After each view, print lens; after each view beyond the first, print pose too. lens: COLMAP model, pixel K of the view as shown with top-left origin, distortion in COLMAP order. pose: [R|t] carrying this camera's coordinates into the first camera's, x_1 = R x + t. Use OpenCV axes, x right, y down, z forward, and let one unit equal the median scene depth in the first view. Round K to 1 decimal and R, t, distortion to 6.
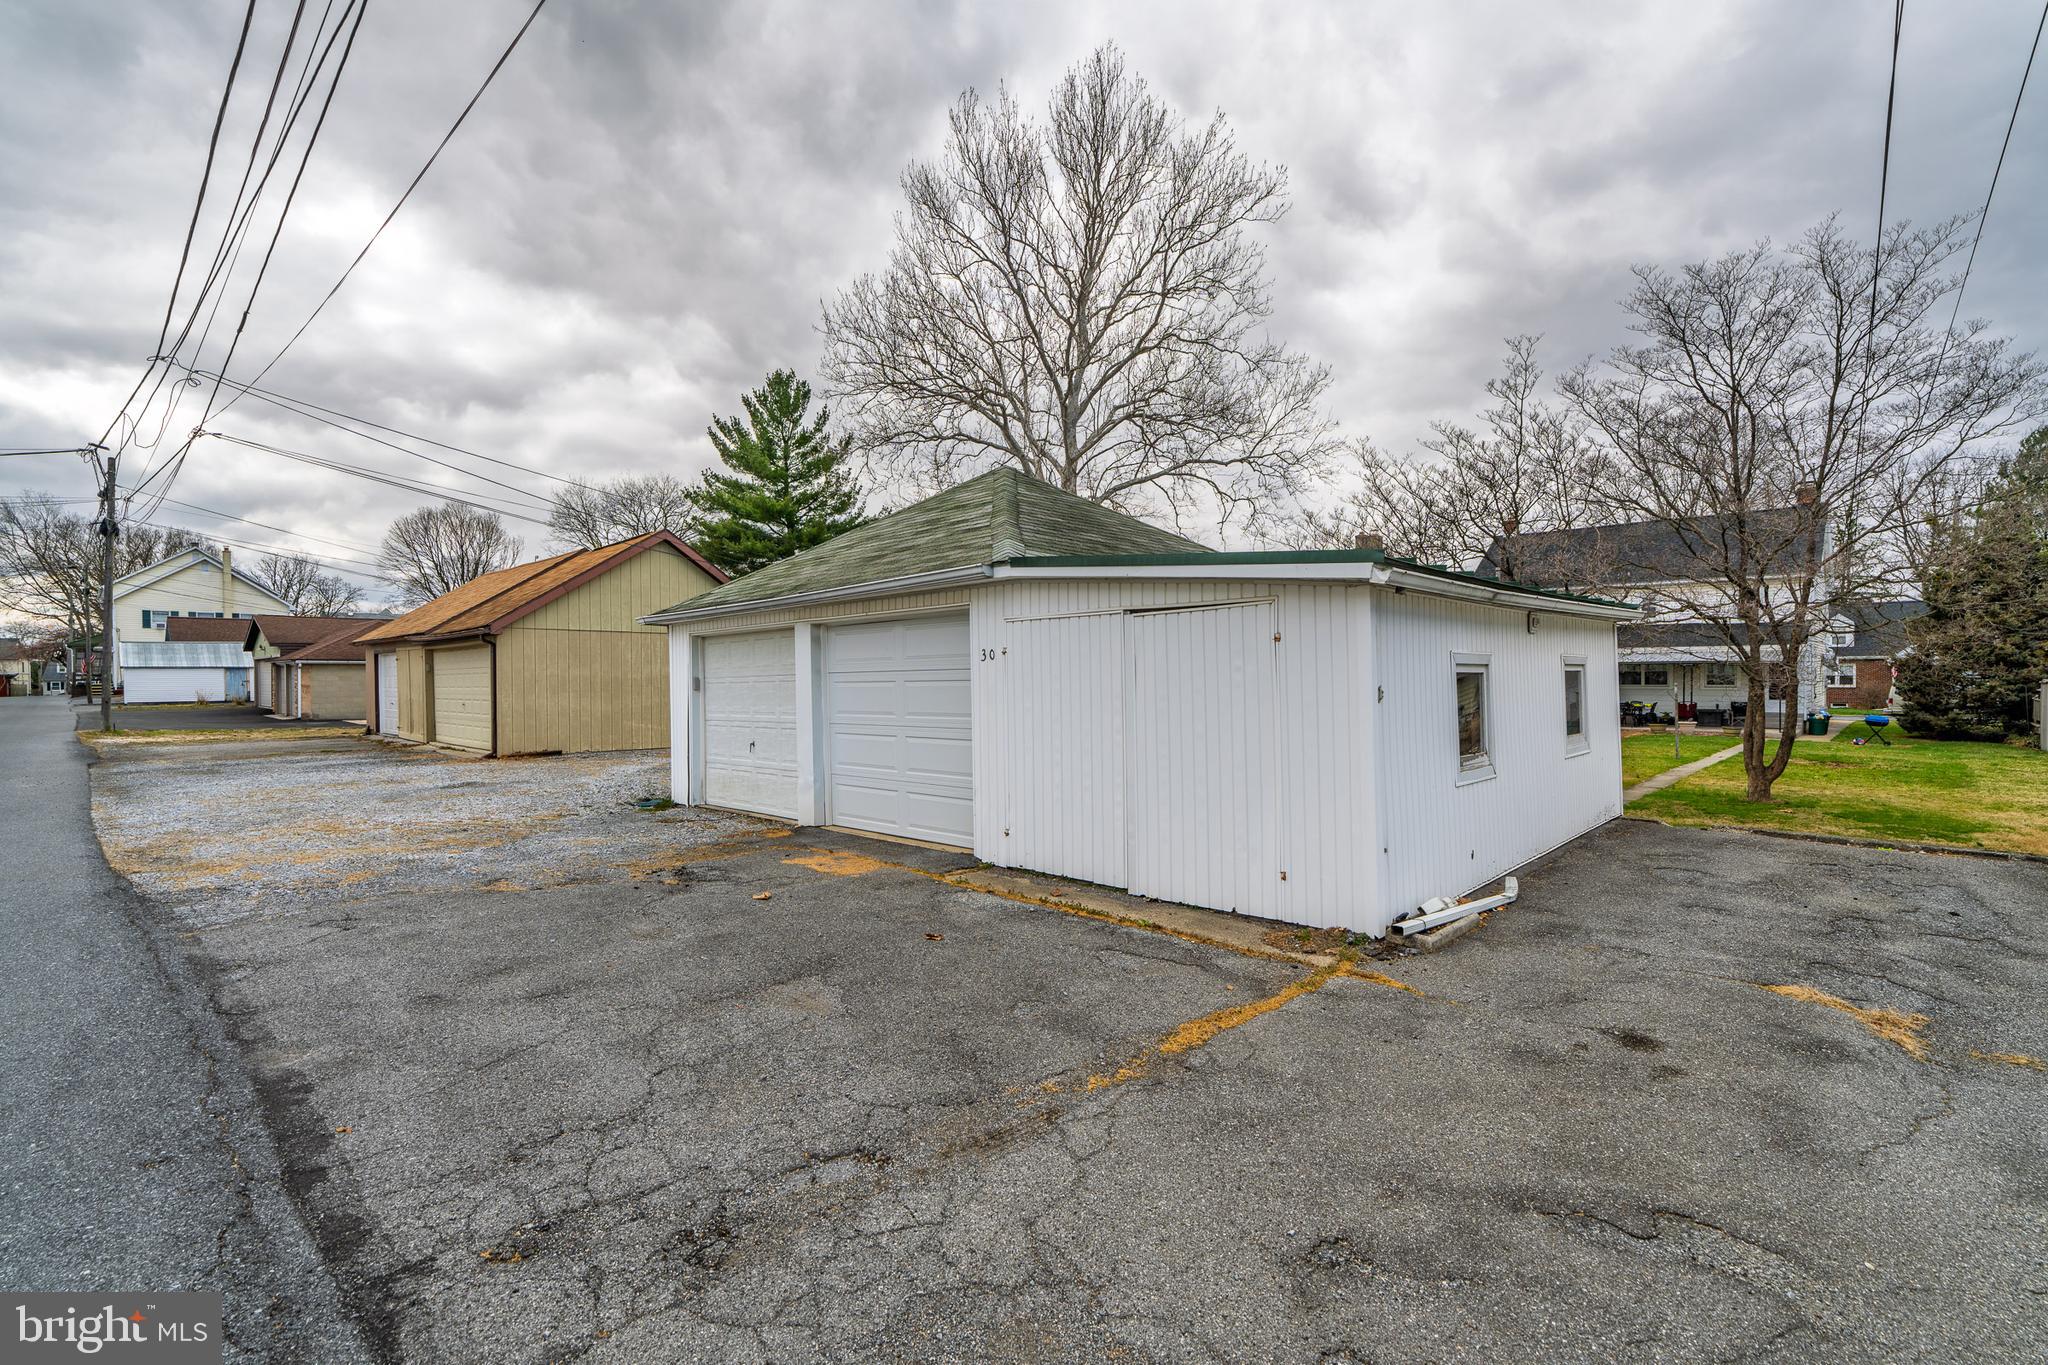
lens RADIAL K [[925.0, 0, 1024.0], [0, 925.0, 682.5], [0, 0, 1]] dist [0.000540, 0.000056]
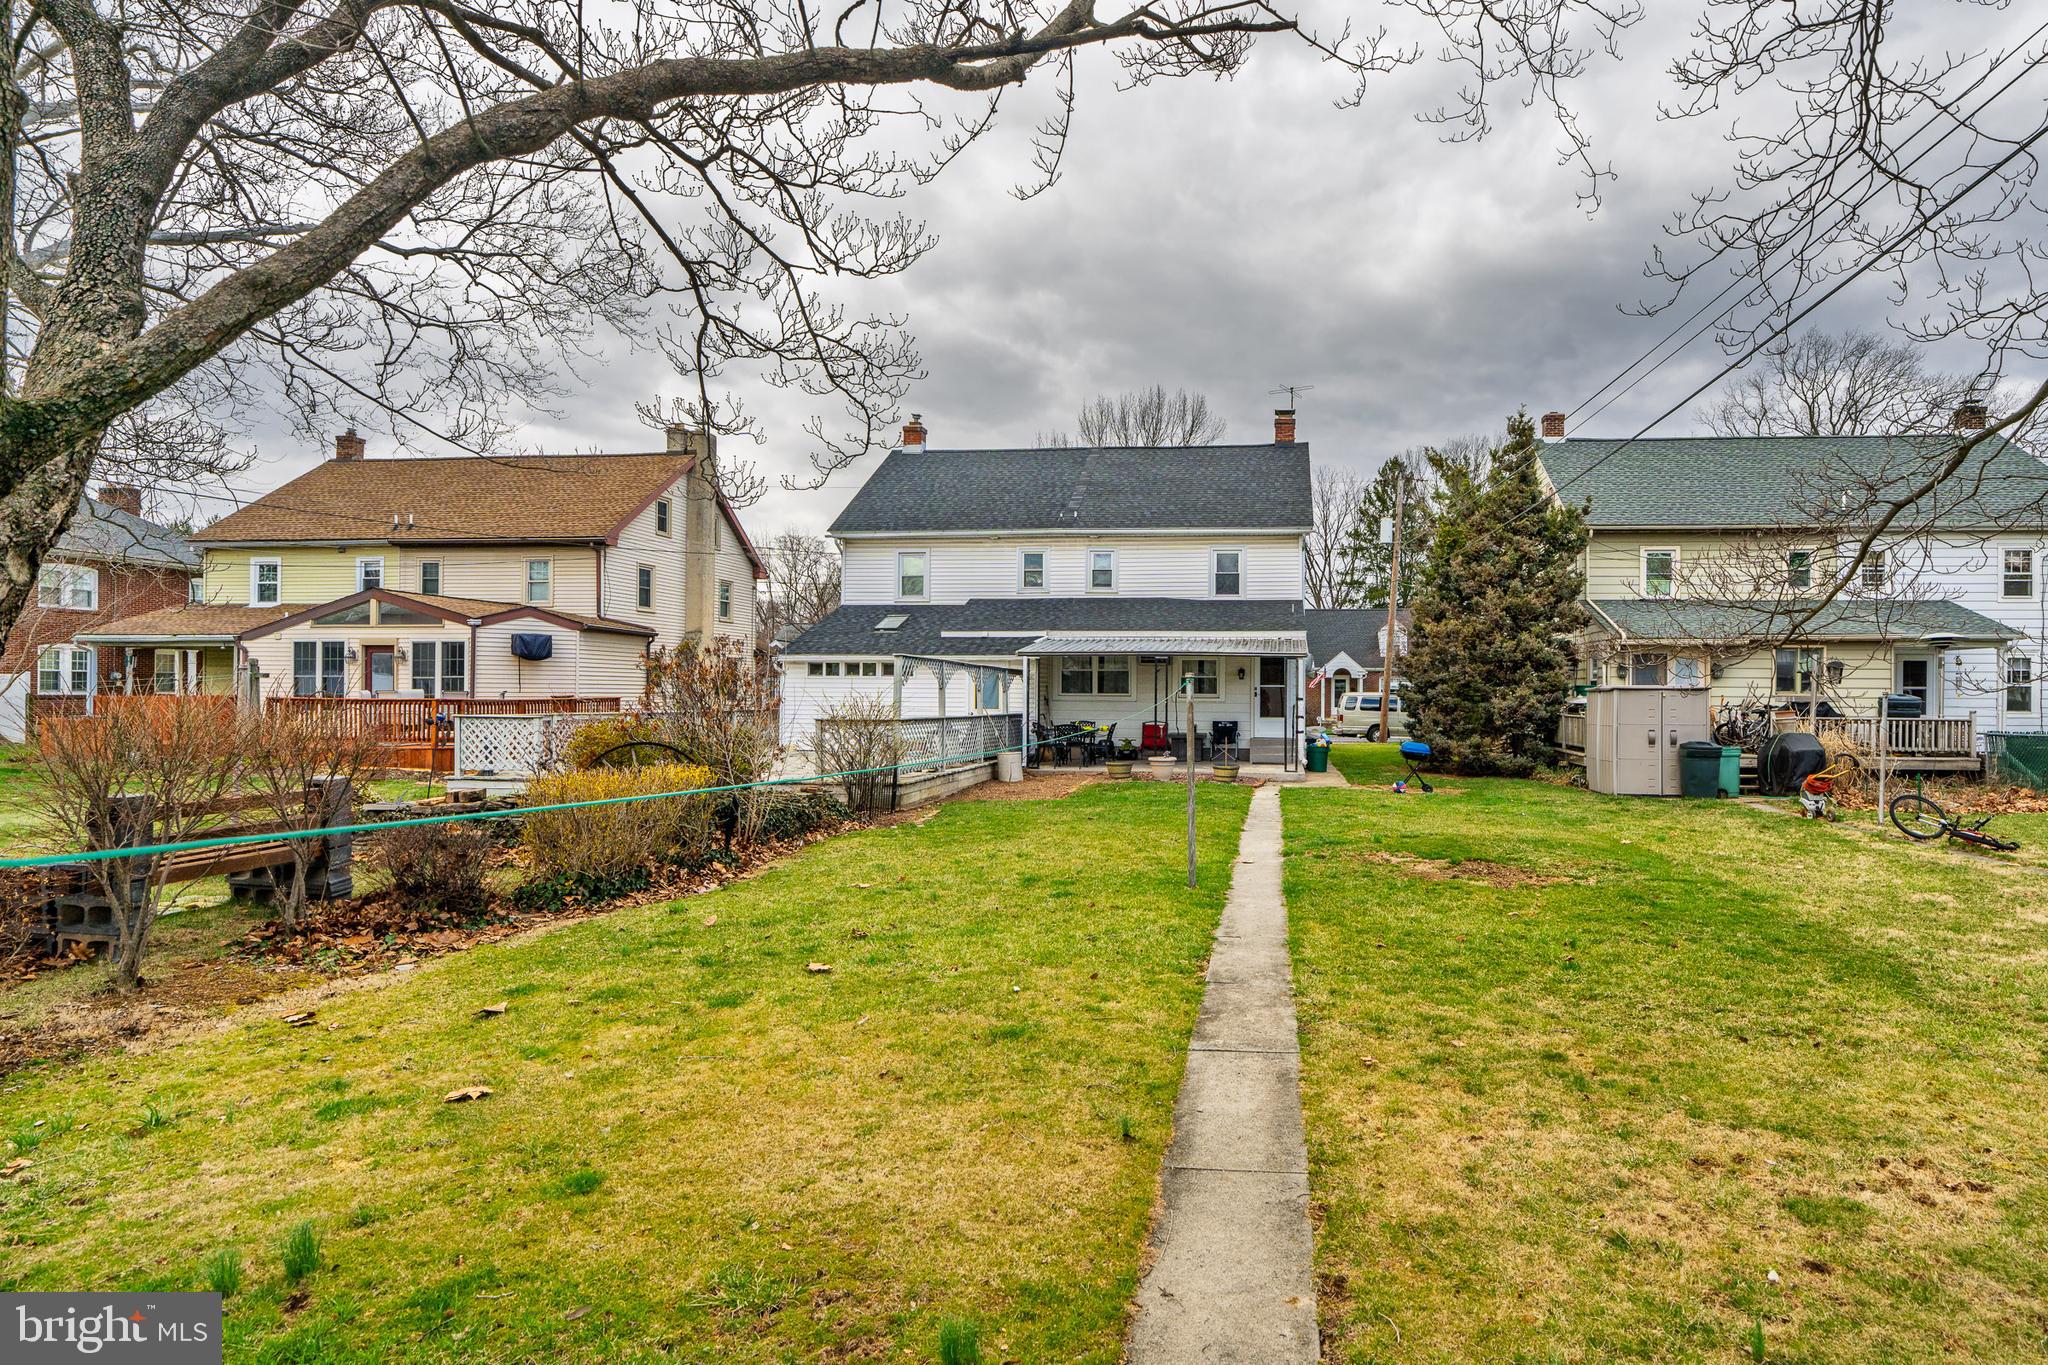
lens RADIAL K [[940.7, 0, 1062.6], [0, 940.7, 686.0], [0, 0, 1]] dist [-0.001393, -0.000616]
pose [[0.833241, 0.010499, 0.552810, 0.328810], [-0.005263, 0.999925, -0.011058, 0.005101], [-0.552885, 0.006304, 0.833234, 0.524625]]
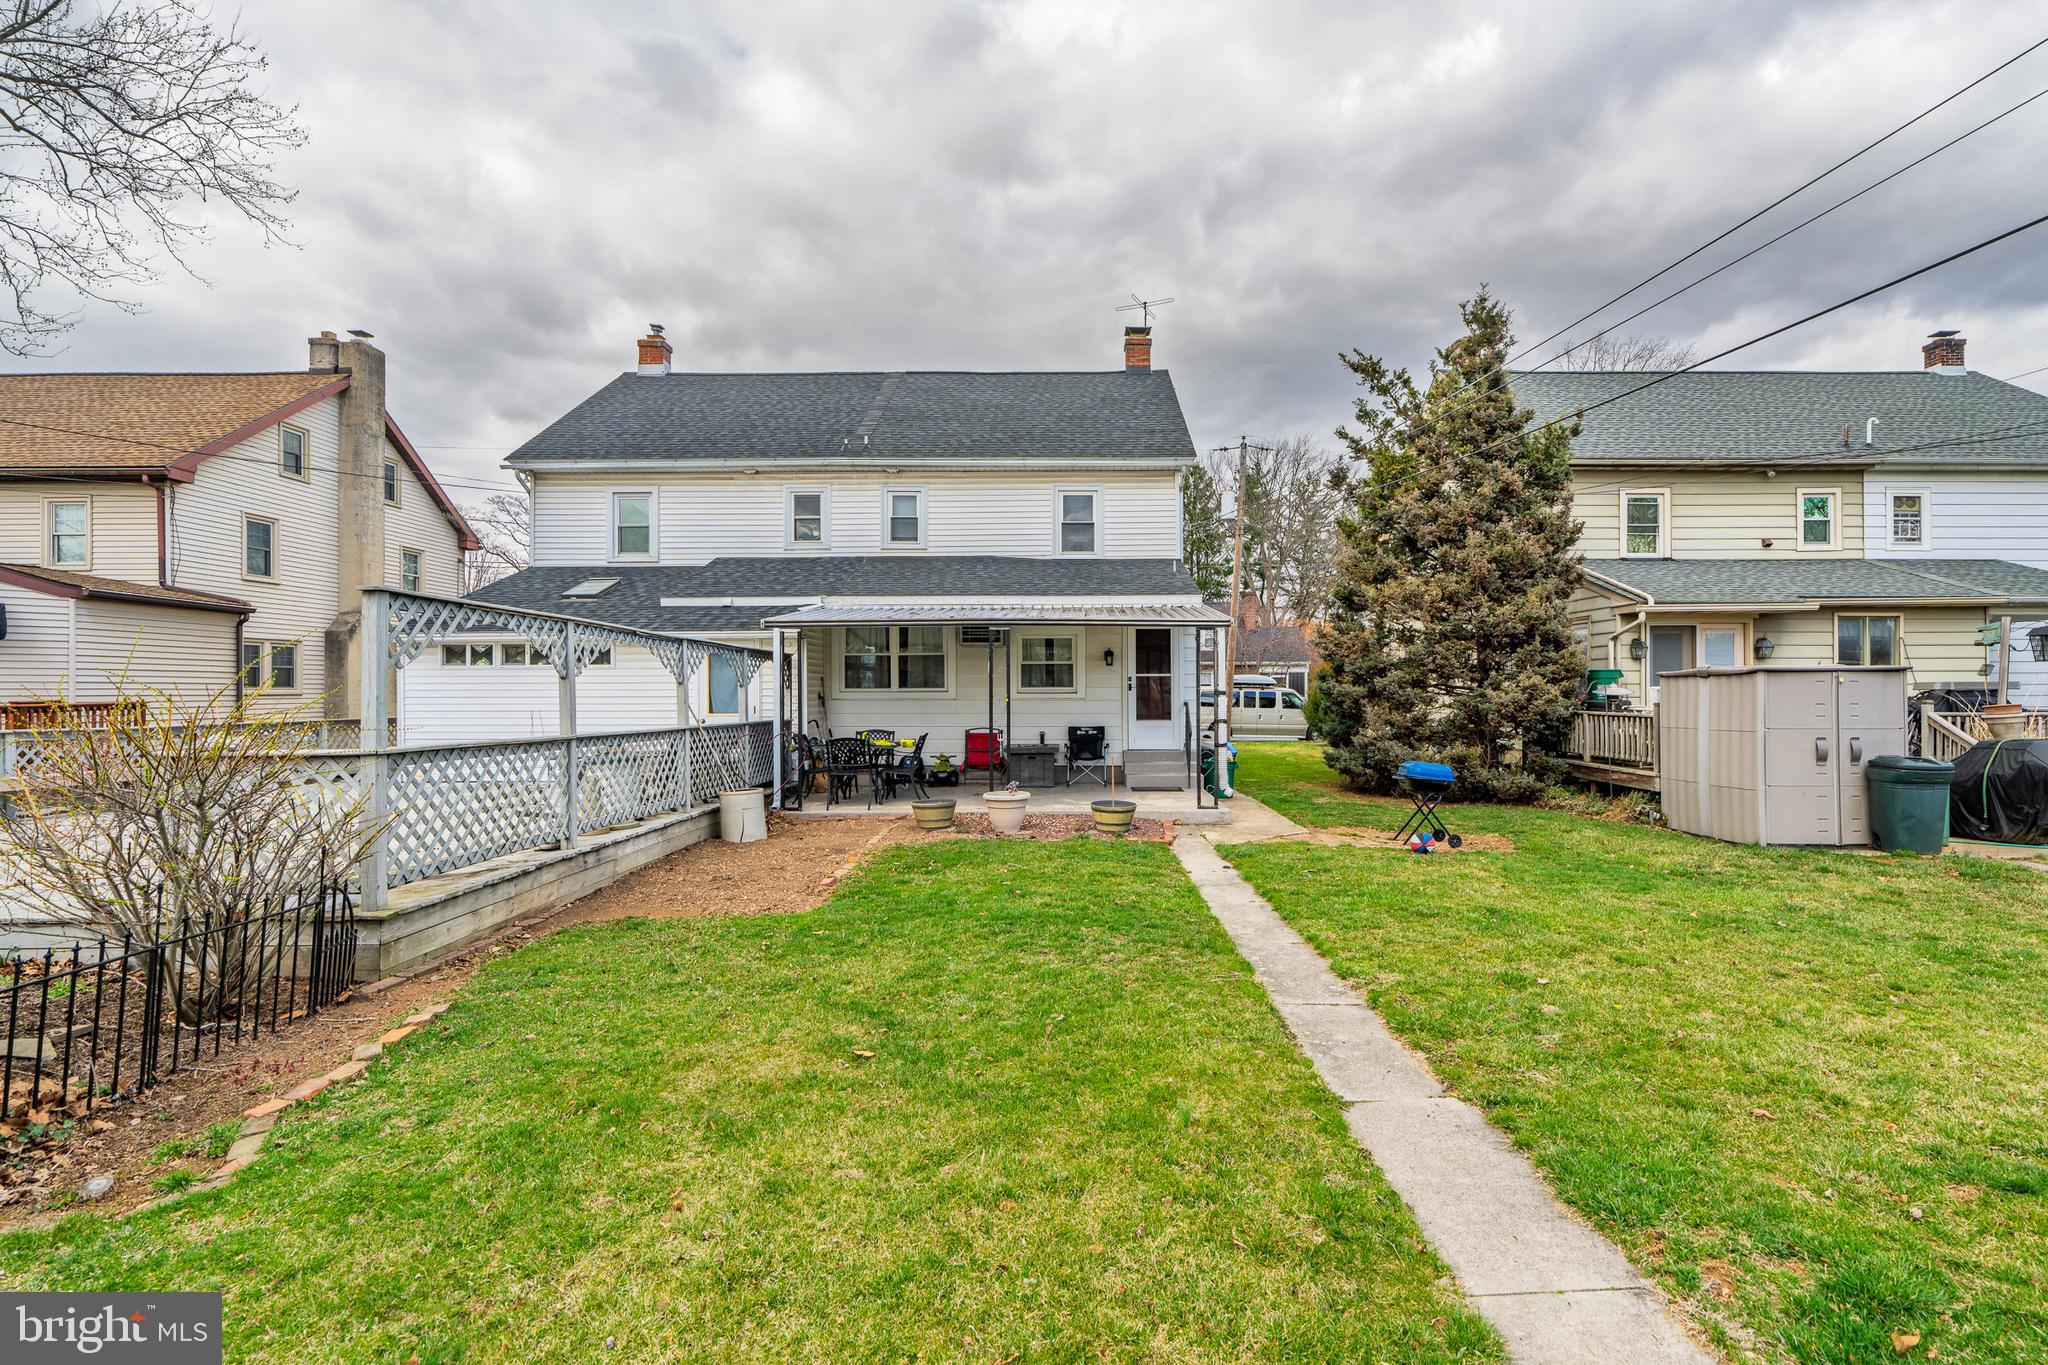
lens RADIAL K [[940.7, 0, 1062.6], [0, 940.7, 686.0], [0, 0, 1]] dist [-0.001393, -0.000616]
pose [[0.702784, 0.003075, 0.711396, 0.448960], [0.004359, 0.999953, -0.008628, 0.006089], [-0.711390, 0.009165, 0.702738, 0.688503]]
